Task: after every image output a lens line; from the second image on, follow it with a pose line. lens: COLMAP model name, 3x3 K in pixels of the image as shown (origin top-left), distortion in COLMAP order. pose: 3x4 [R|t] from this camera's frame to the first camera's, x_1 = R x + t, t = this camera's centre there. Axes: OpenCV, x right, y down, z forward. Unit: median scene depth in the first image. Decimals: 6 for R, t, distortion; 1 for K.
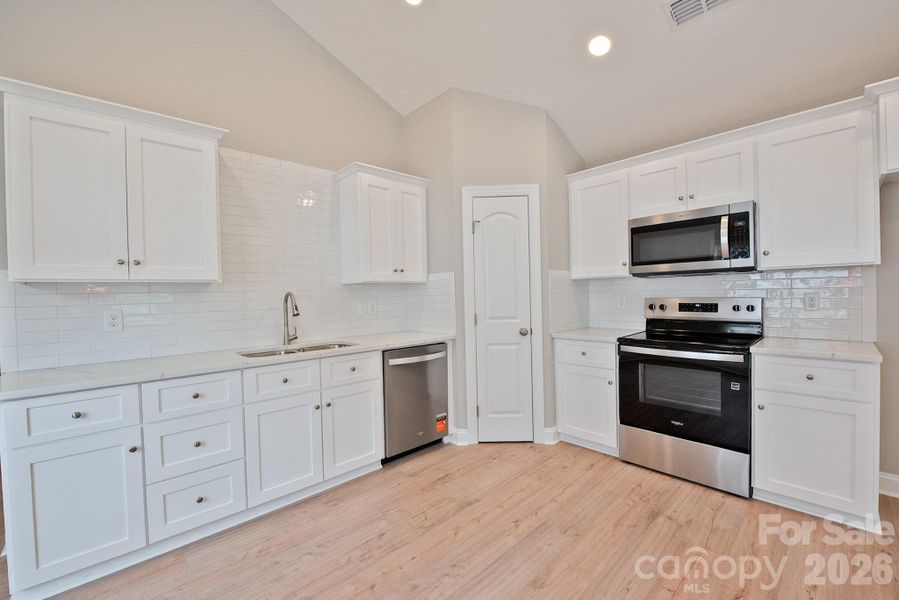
lens RADIAL K [[368.6, 0, 447.3], [0, 368.6, 299.3], [0, 0, 1]] dist [-0.013020, -0.001093]
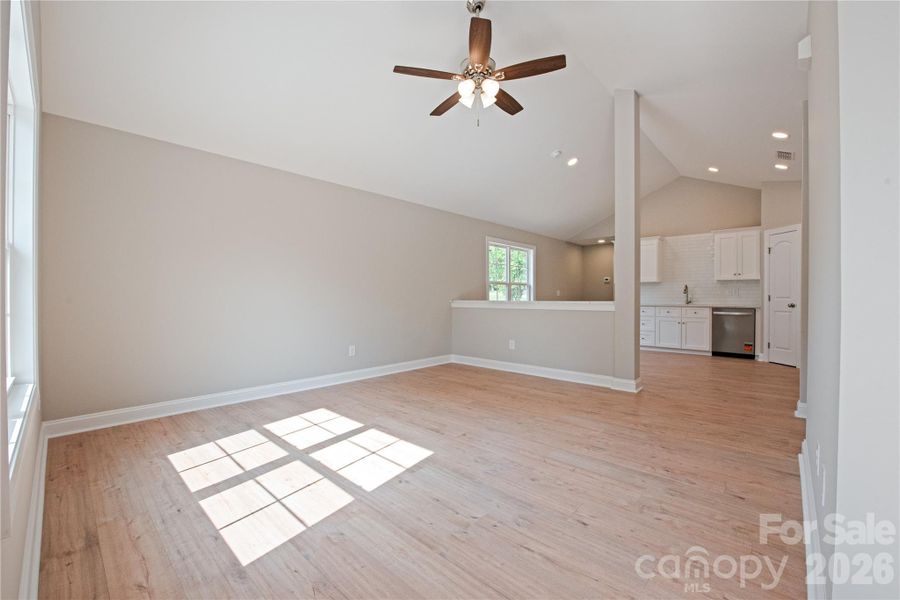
lens RADIAL K [[369.0, 0, 447.6], [0, 369.0, 301.6], [0, 0, 1]] dist [-0.013020, -0.001093]
pose [[0.069127, 0.036912, -0.996925, 2.200754], [-0.014656, 0.999245, 0.035981, 0.035056], [0.997500, 0.012124, 0.069616, -0.970990]]
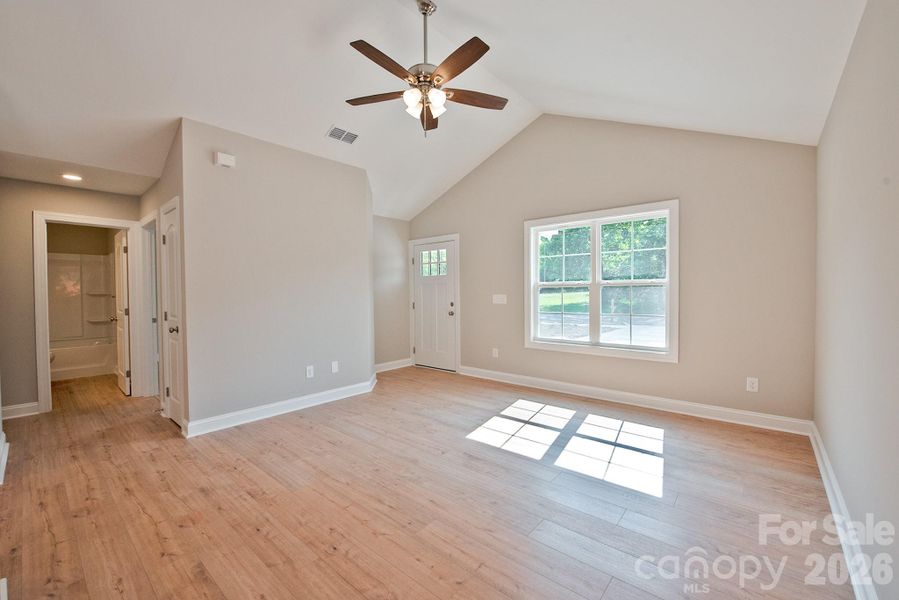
lens RADIAL K [[368.6, 0, 441.4], [0, 368.6, 303.6], [0, 0, 1]] dist [-0.013020, -0.001093]
pose [[-0.088152, -0.005617, 0.996091, 0.043919], [0.023898, 0.999684, 0.007752, 0.009817], [-0.995820, 0.024488, -0.087990, -0.750964]]
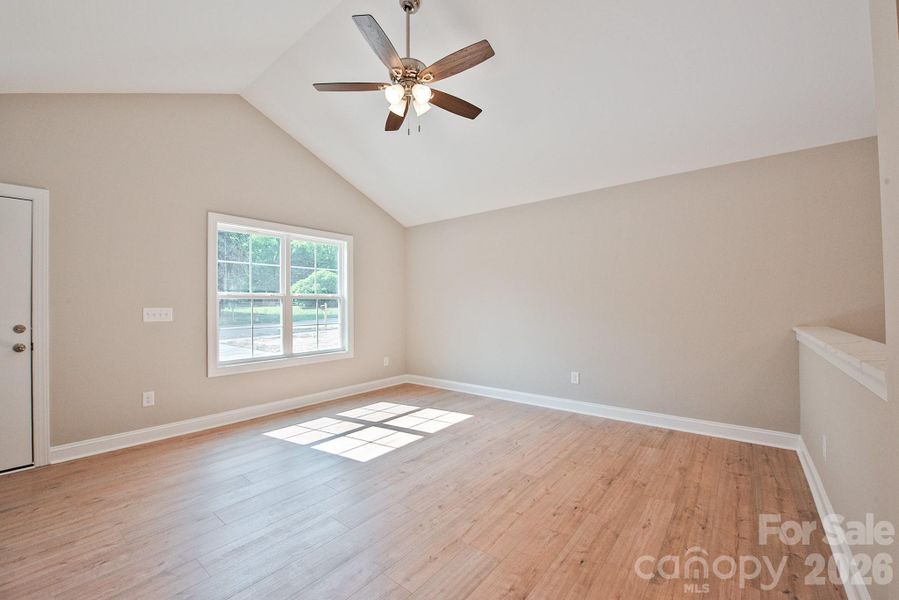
lens RADIAL K [[368.6, 0, 451.4], [0, 368.6, 294.0], [0, 0, 1]] dist [-0.013020, -0.001093]
pose [[-0.990622, 0.031604, -0.132928, 1.123425], [0.033693, 0.999341, -0.013495, -0.012922], [0.132414, -0.017847, -0.991034, 0.198009]]
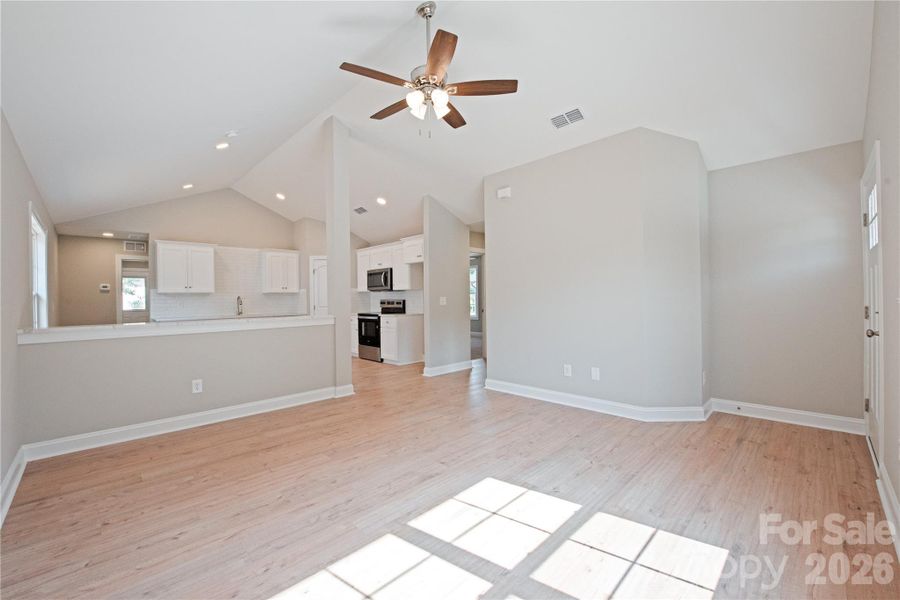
lens RADIAL K [[369.0, 0, 454.5], [0, 369.0, 299.5], [0, 0, 1]] dist [-0.013020, -0.001093]
pose [[0.999455, 0.008718, 0.031848, 1.133100], [-0.008389, 0.999910, -0.010456, 0.021843], [-0.031937, 0.010183, 0.999438, -1.869977]]
